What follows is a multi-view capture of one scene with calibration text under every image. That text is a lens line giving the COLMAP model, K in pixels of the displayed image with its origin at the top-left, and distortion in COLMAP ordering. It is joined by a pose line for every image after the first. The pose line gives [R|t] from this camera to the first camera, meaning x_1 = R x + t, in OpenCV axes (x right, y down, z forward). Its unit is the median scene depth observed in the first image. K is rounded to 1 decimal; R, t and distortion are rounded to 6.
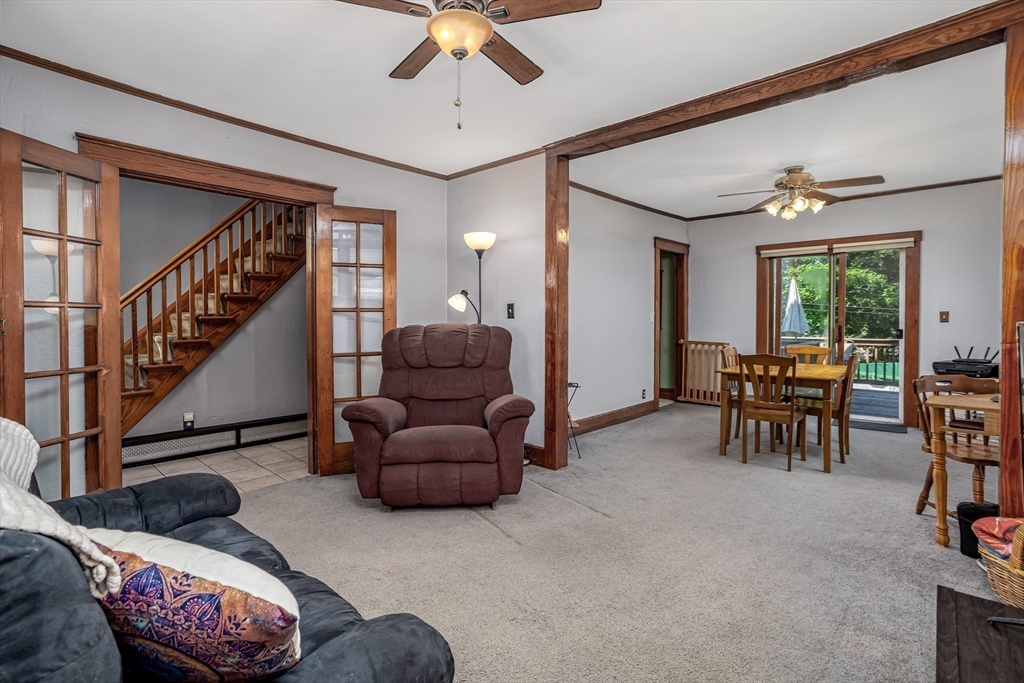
lens RADIAL K [[497.1, 0, 512.5], [0, 497.1, 315.4], [0, 0, 1]] dist [-0.042515, 0.017766]
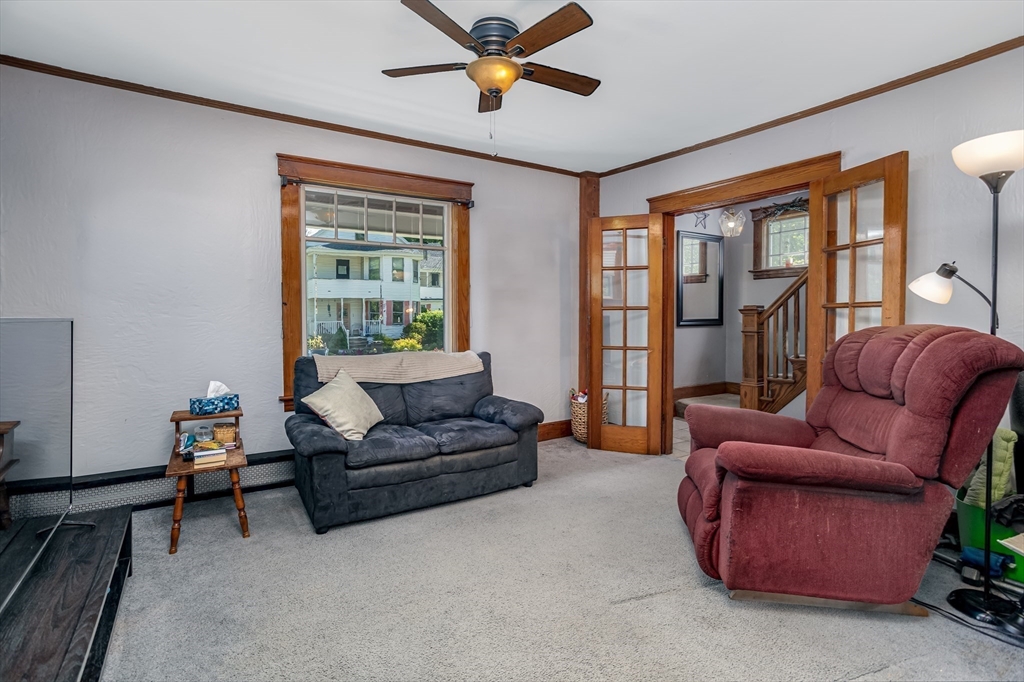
lens RADIAL K [[497.1, 0, 514.8], [0, 497.1, 333.0], [0, 0, 1]] dist [-0.042515, 0.017766]
pose [[-0.259179, 0.031973, -0.965300, 0.523624], [0.006236, 0.999486, 0.031431, 0.004500], [0.965809, 0.002127, -0.259245, 0.668191]]
